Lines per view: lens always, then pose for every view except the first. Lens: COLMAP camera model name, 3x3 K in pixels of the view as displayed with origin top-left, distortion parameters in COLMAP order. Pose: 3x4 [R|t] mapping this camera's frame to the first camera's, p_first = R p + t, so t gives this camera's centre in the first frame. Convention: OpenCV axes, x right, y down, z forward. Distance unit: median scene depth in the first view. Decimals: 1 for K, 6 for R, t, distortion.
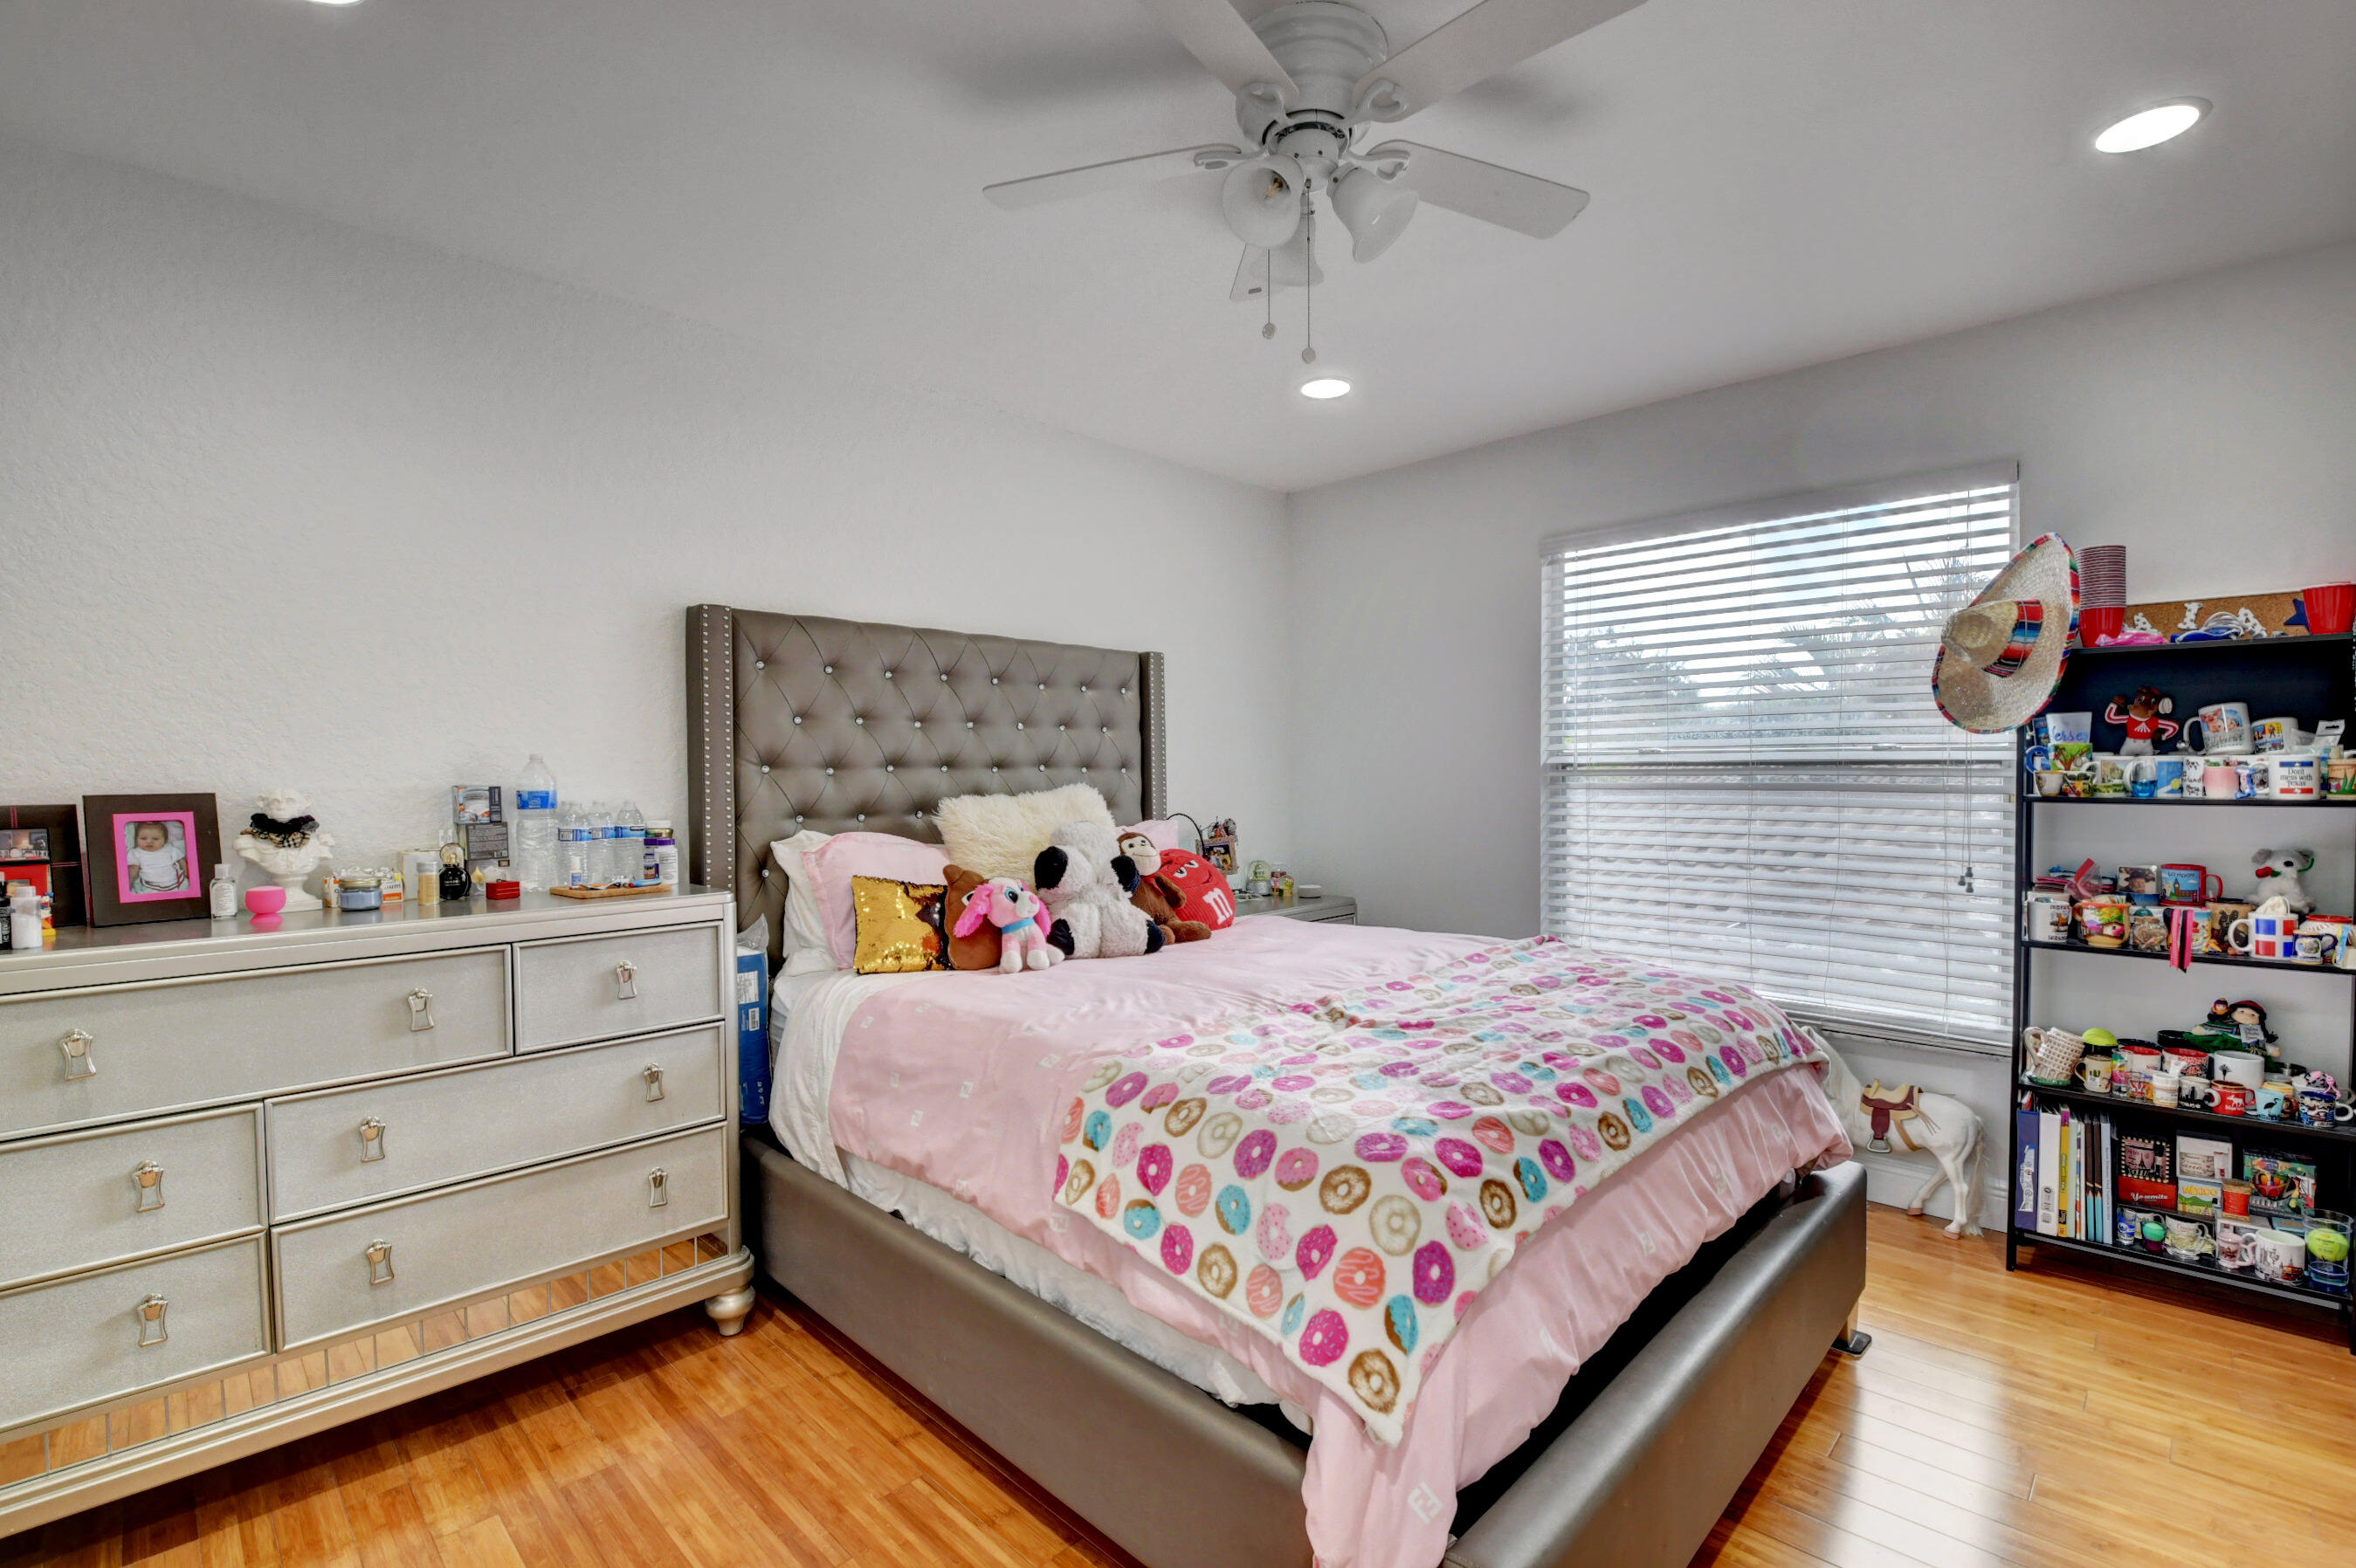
lens RADIAL K [[1036.5, 0, 1168.0], [0, 1036.5, 790.1], [0, 0, 1]] dist [0.021737, -0.034123]
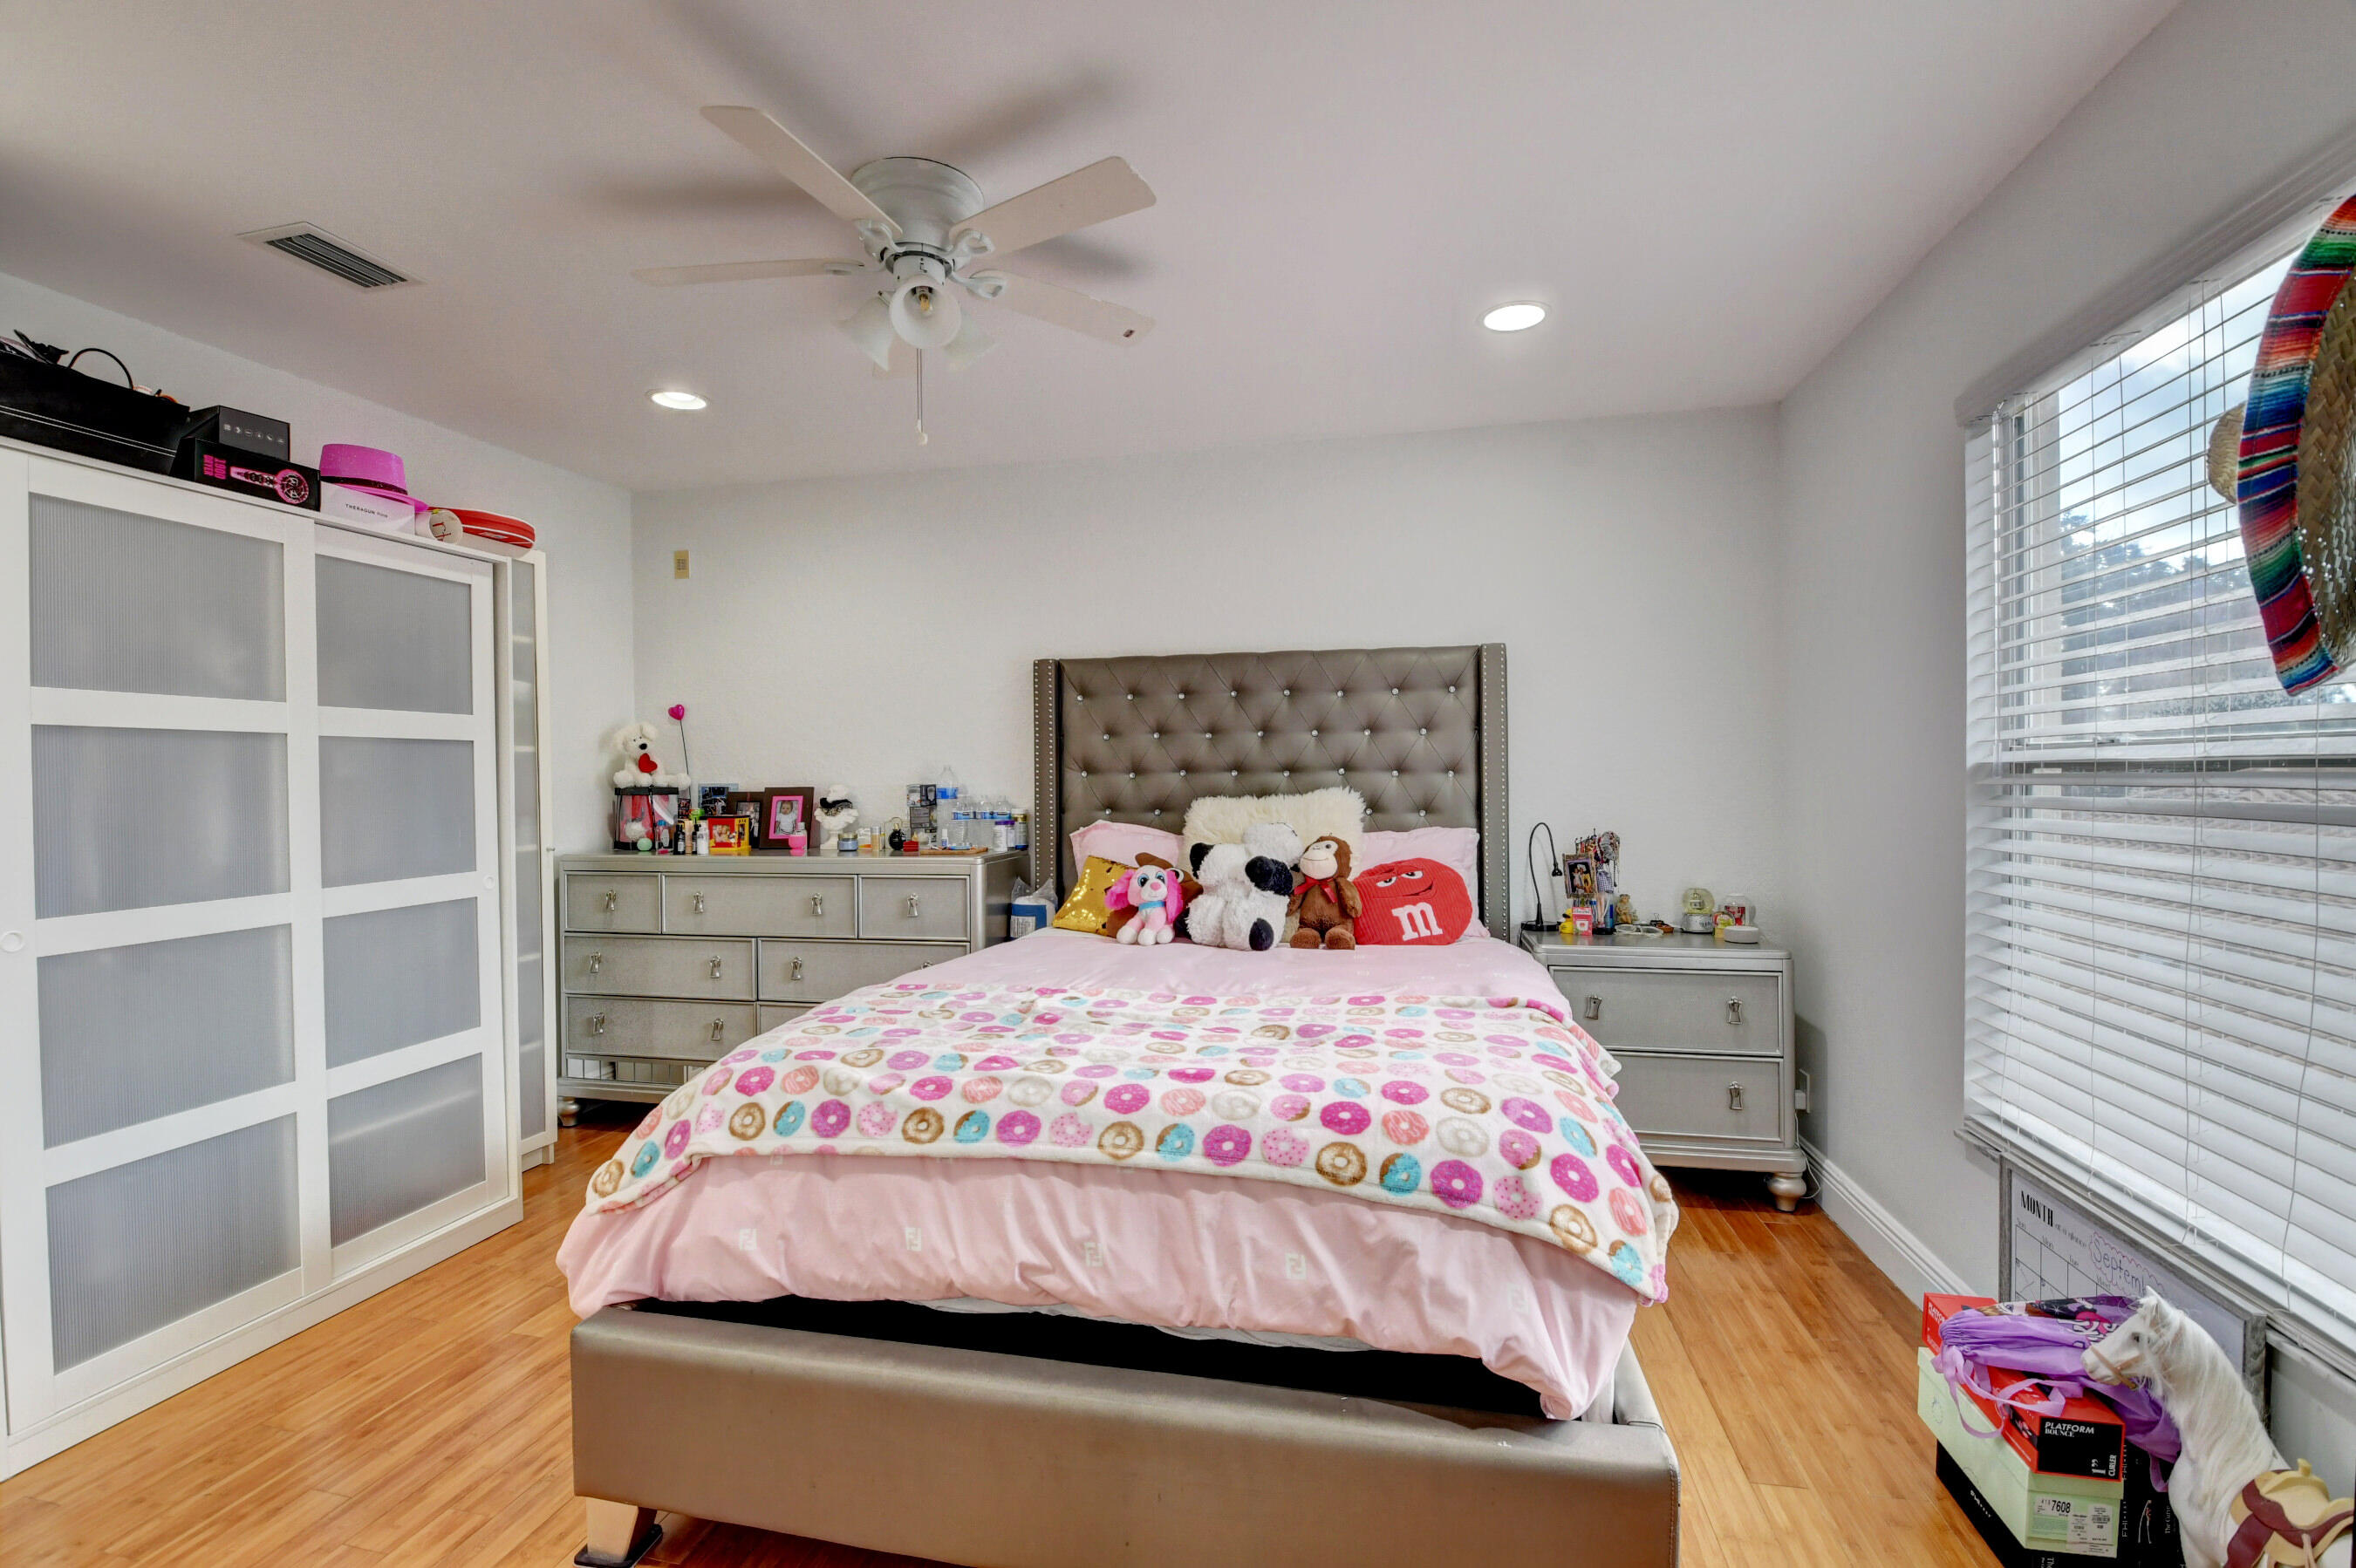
lens RADIAL K [[1036.5, 0, 1168.0], [0, 1036.5, 790.1], [0, 0, 1]] dist [0.021737, -0.034123]
pose [[0.534894, 0.012972, -0.844820, 0.850216], [-0.012939, 0.999891, 0.007161, -0.010423], [0.844820, 0.007101, 0.535003, 0.386283]]
